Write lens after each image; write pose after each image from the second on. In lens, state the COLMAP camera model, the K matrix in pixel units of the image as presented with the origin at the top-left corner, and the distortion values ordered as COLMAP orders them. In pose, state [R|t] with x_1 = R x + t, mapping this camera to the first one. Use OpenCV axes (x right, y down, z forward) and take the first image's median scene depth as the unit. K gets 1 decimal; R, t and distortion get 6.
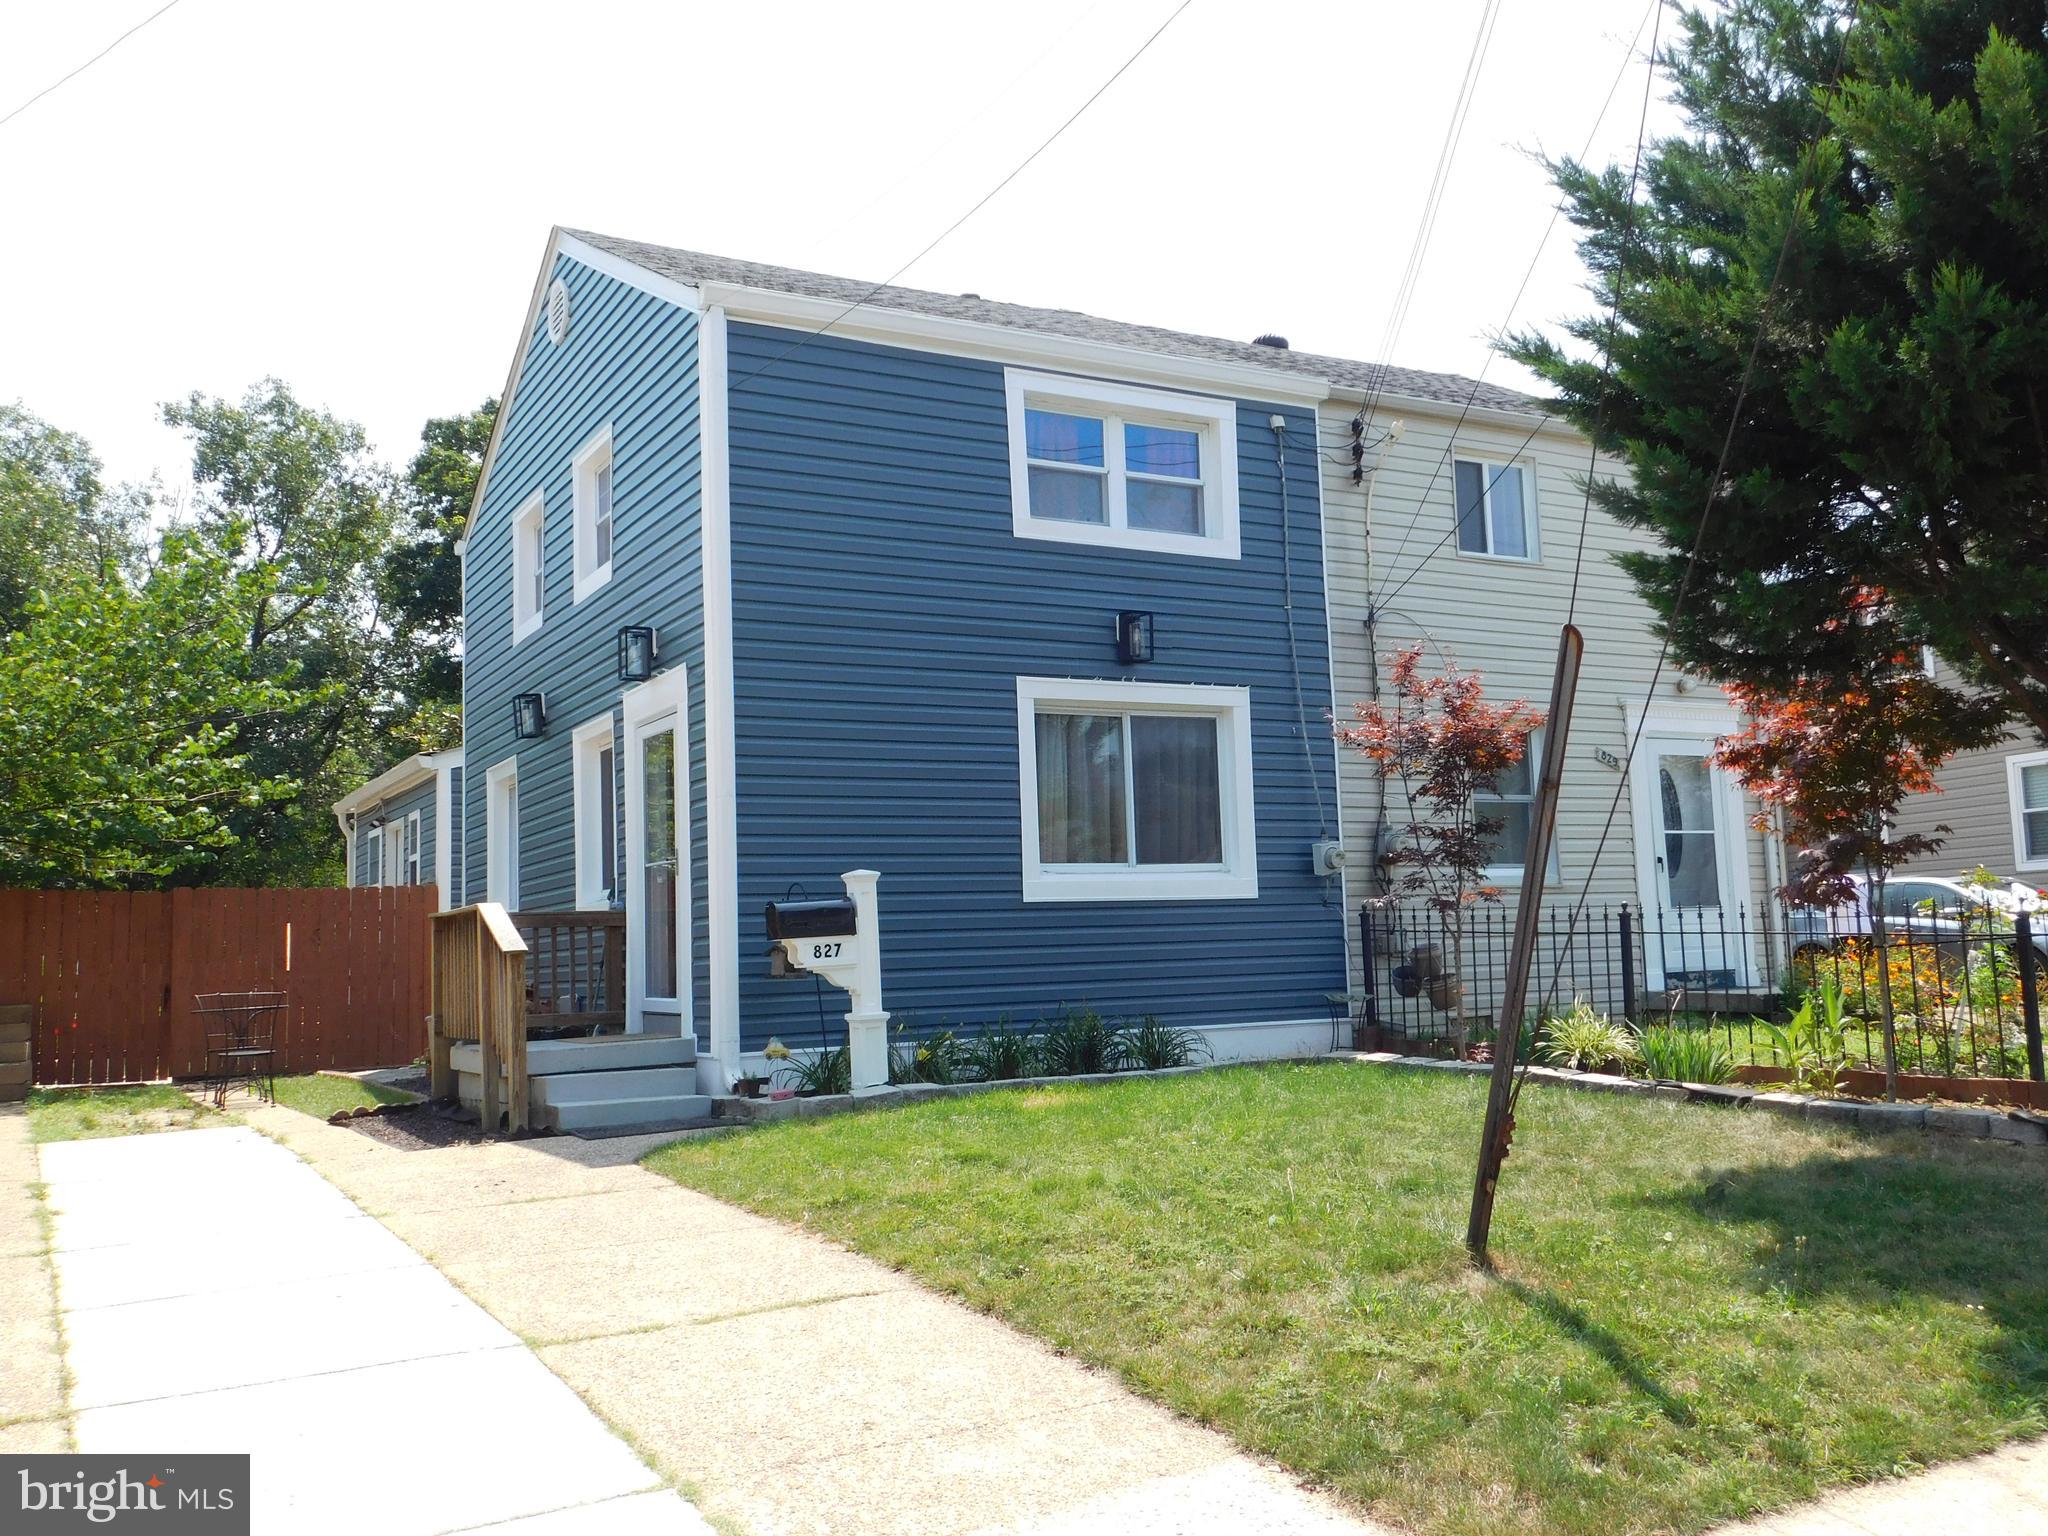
lens RADIAL K [[1777.4, 0, 1024.0], [0, 1777.4, 768.0], [0, 0, 1]] dist [0.028128, -0.005217]
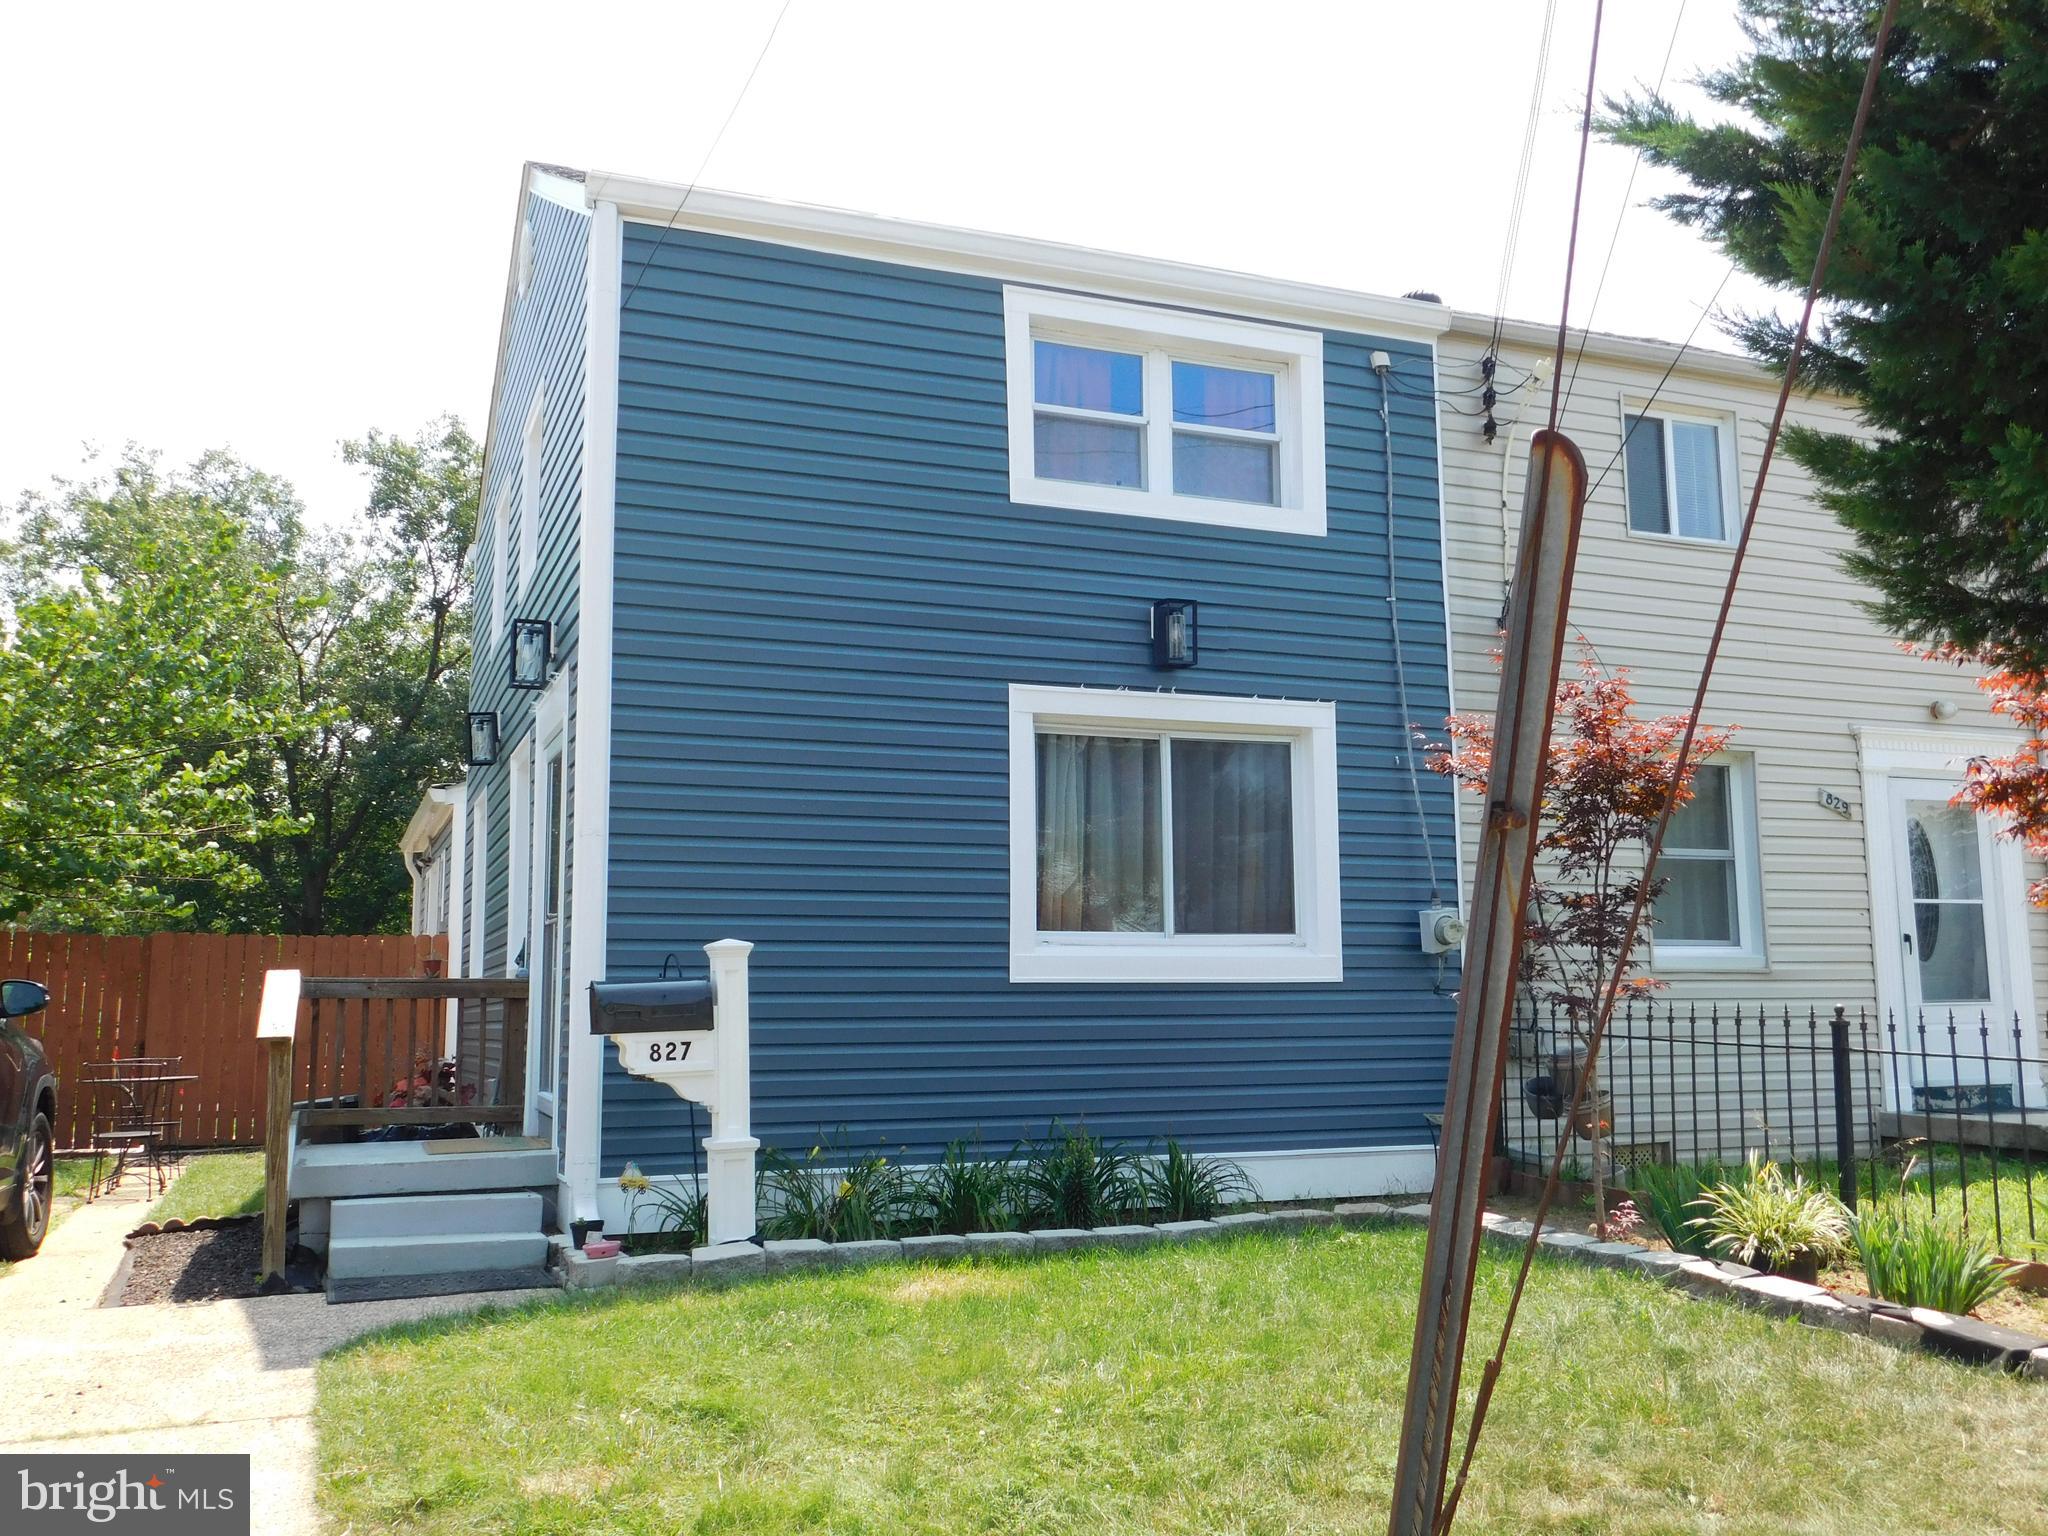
lens RADIAL K [[1775.9, 0, 1024.0], [0, 1775.9, 768.0], [0, 0, 1]] dist [-0.014613, 0.006099]
pose [[0.991041, 0.007918, -0.133323, 0.097636], [-0.011566, 0.999579, -0.026612, 0.004286], [0.133056, 0.027915, 0.990715, 0.235093]]
